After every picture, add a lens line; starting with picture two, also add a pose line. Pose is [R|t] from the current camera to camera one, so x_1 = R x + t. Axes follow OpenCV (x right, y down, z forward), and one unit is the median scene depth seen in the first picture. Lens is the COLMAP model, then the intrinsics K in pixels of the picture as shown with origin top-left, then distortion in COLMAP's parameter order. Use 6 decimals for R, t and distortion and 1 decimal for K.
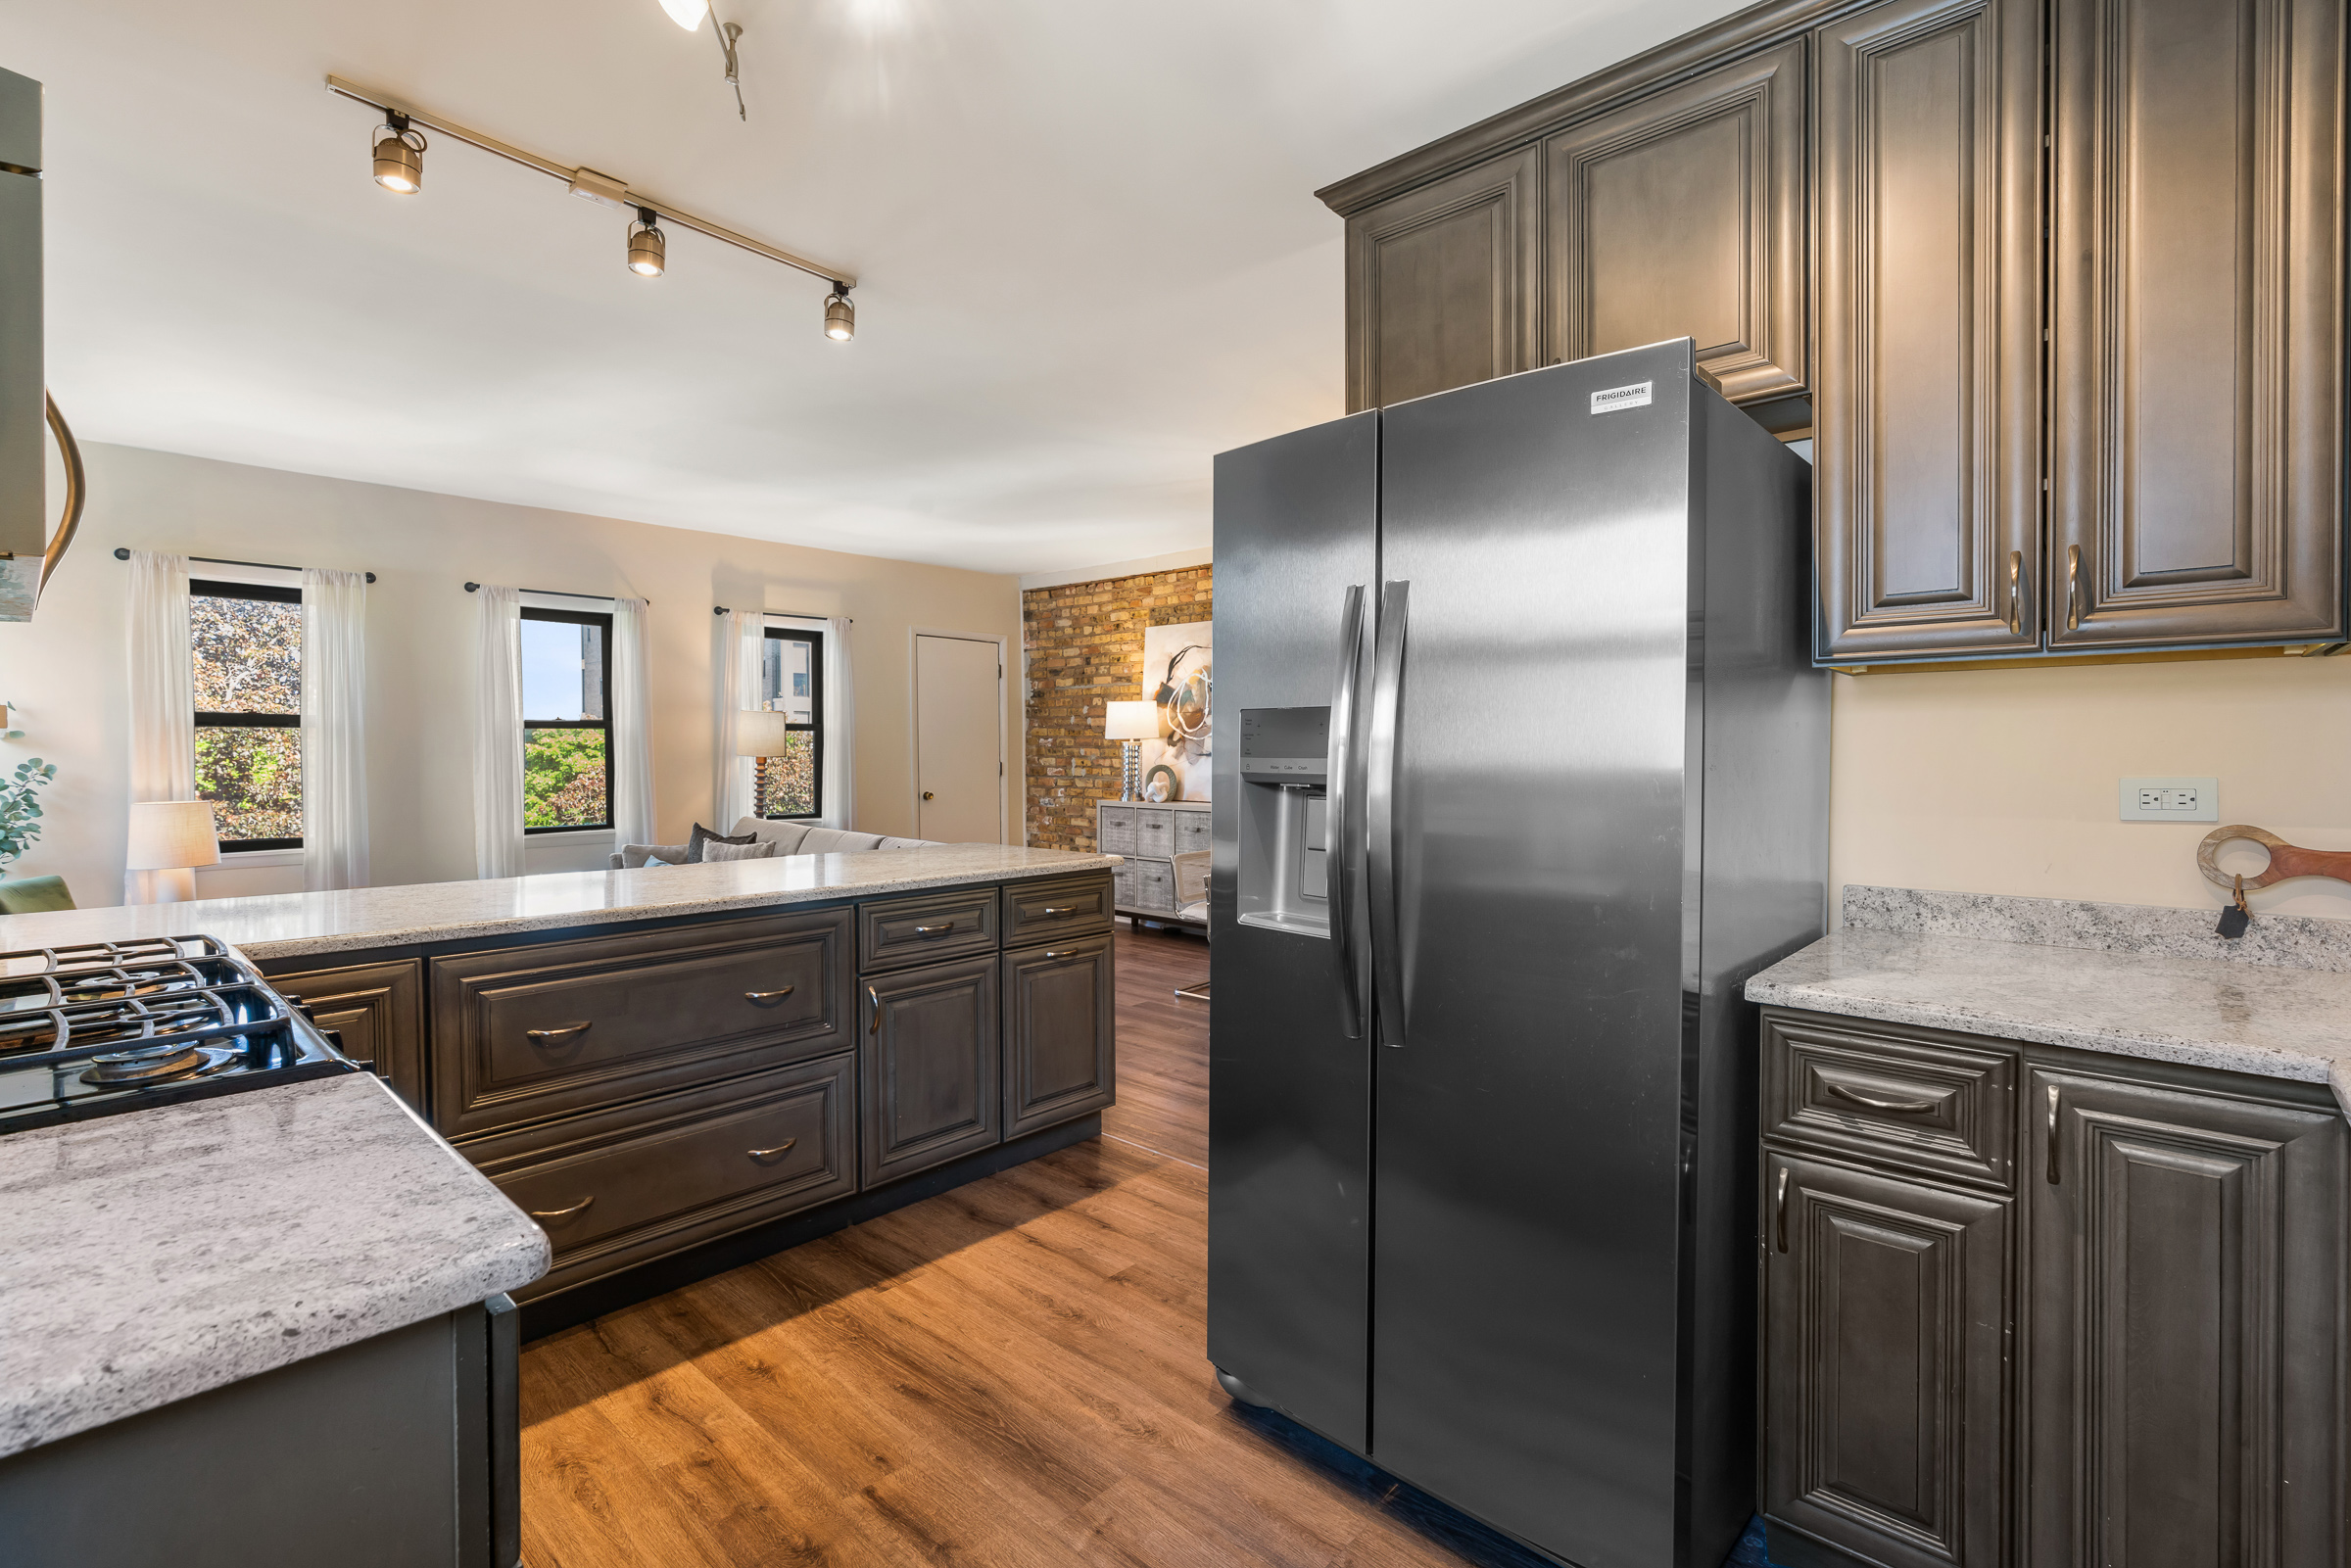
lens RADIAL K [[1093.9, 0, 1184.7], [0, 1093.9, 750.4], [0, 0, 1]] dist [-0.010058, -0.000189]
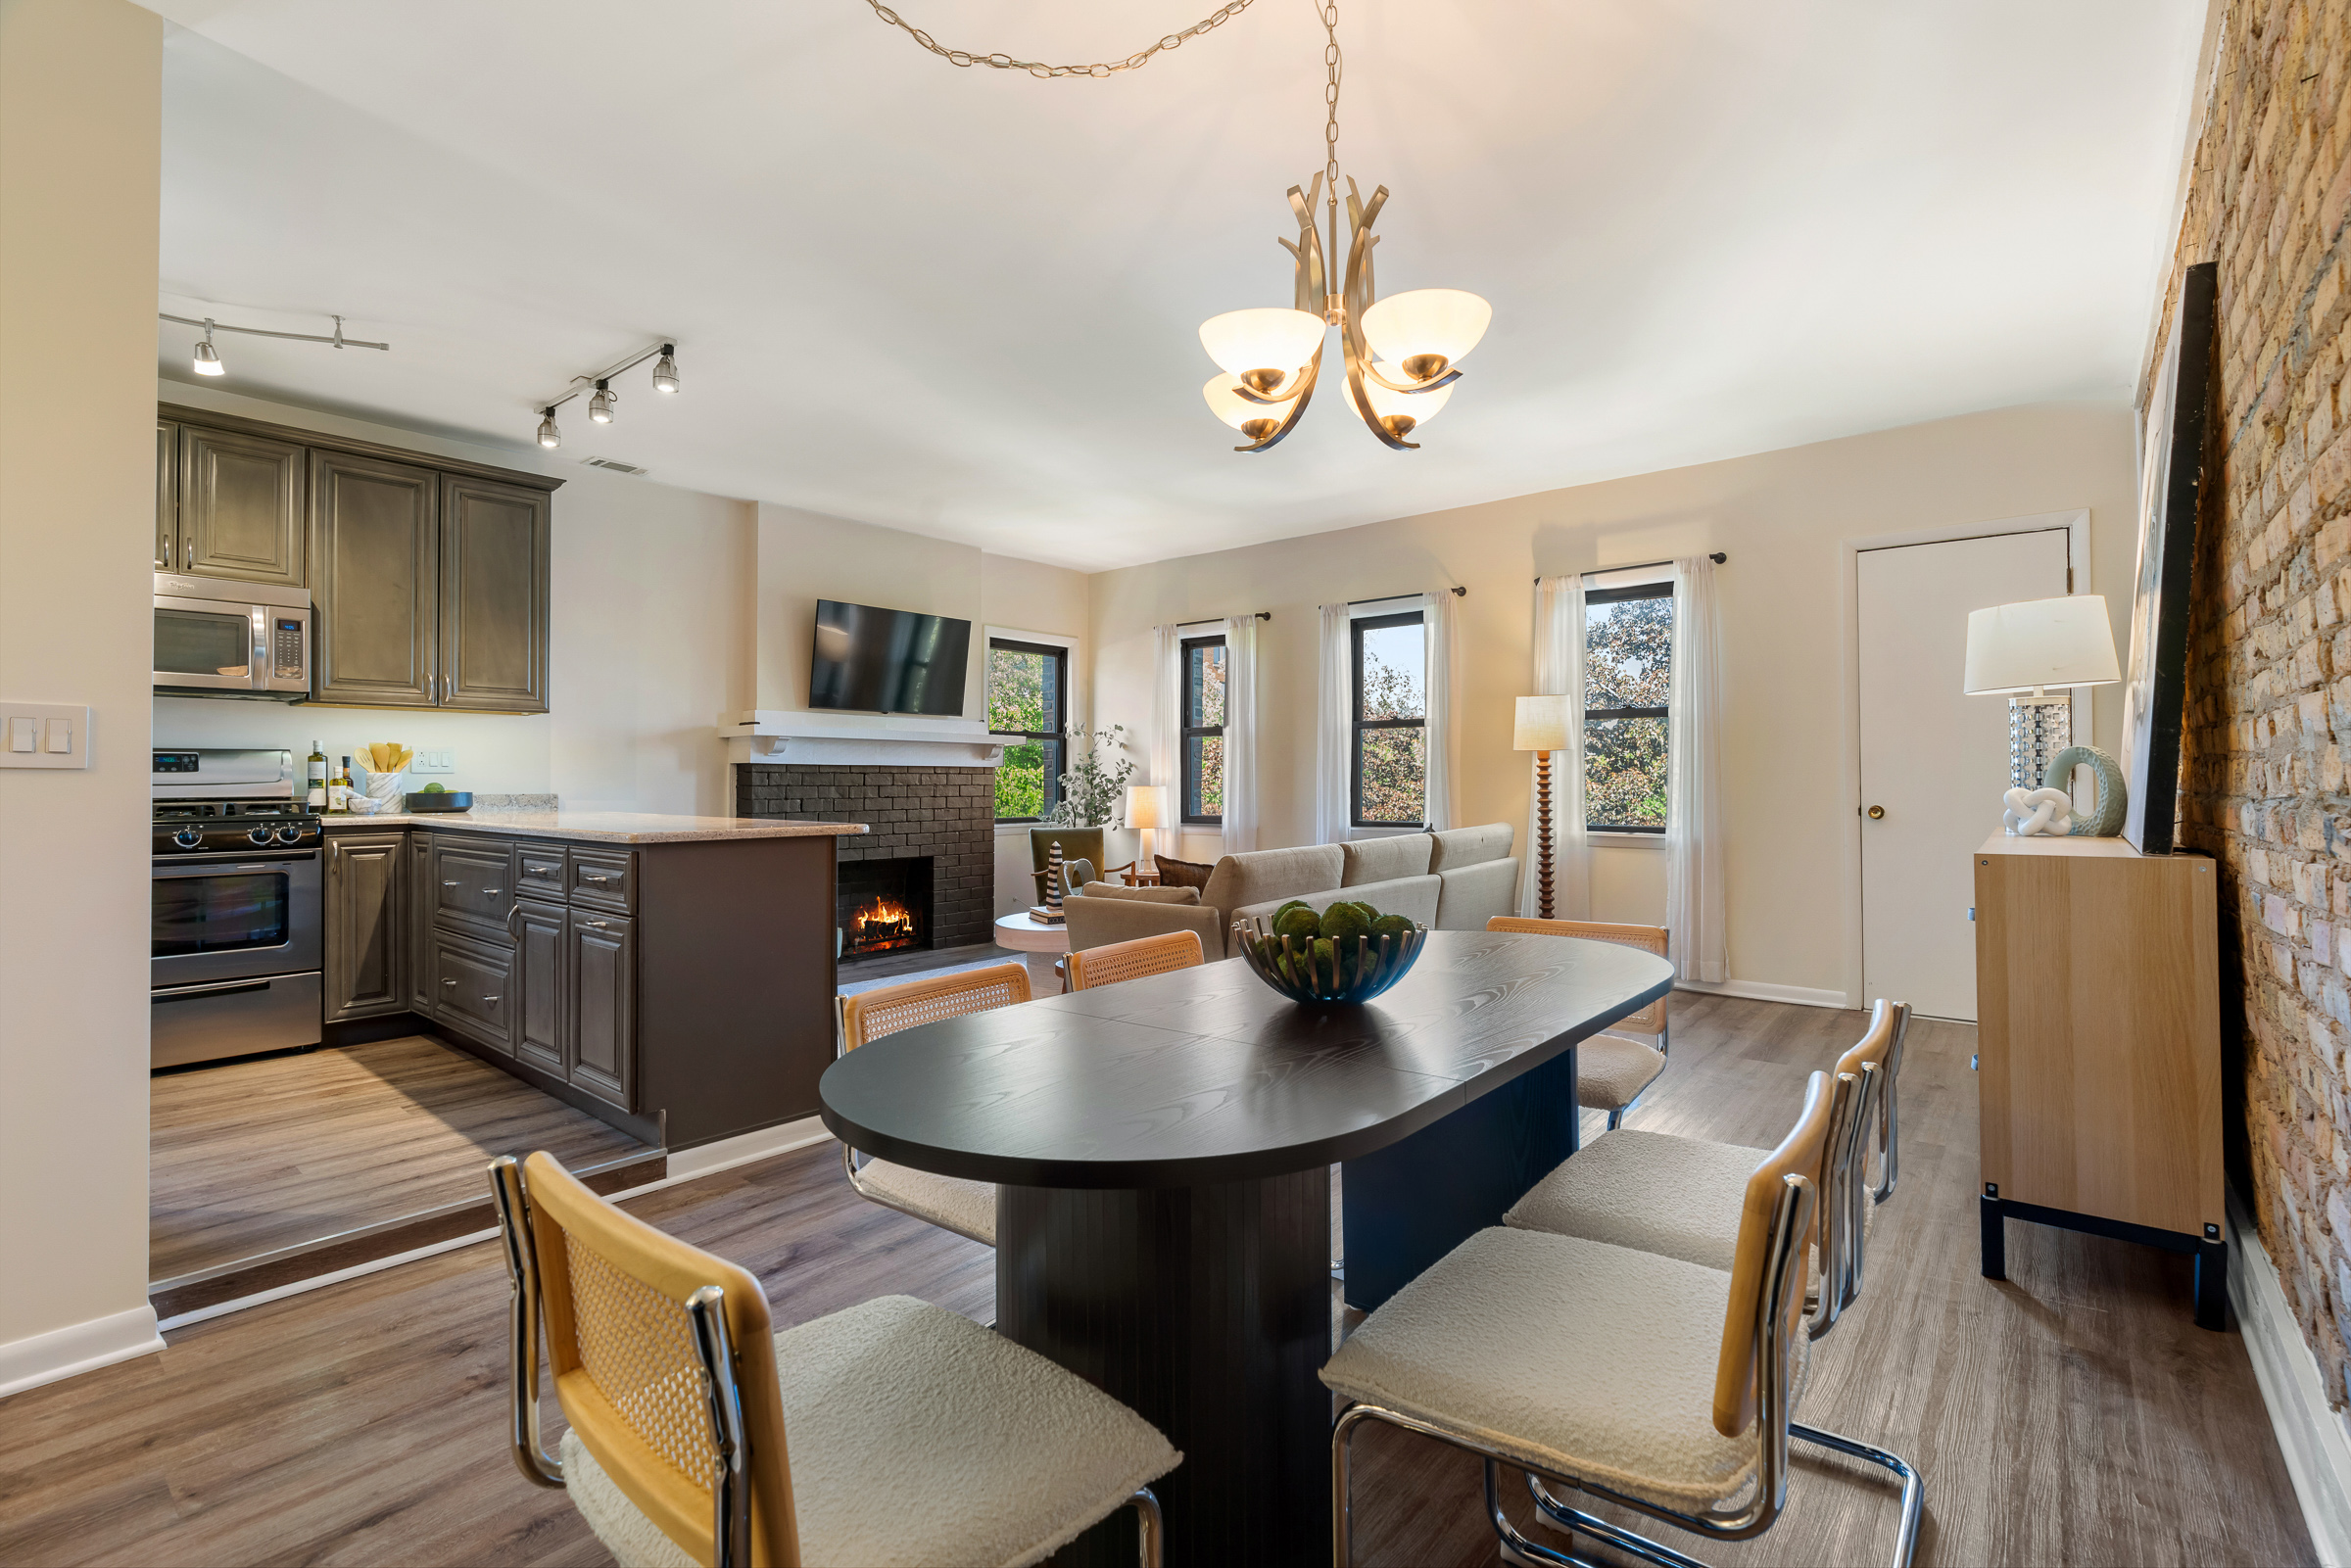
lens RADIAL K [[1053.7, 0, 1182.1], [0, 1053.7, 770.3], [0, 0, 1]] dist [-0.016241, 0.008719]
pose [[0.039428, -0.007394, -0.999195, 0.342512], [0.000665, 0.999973, -0.007373, 0.023004], [0.999222, -0.000373, 0.039432, 0.602925]]
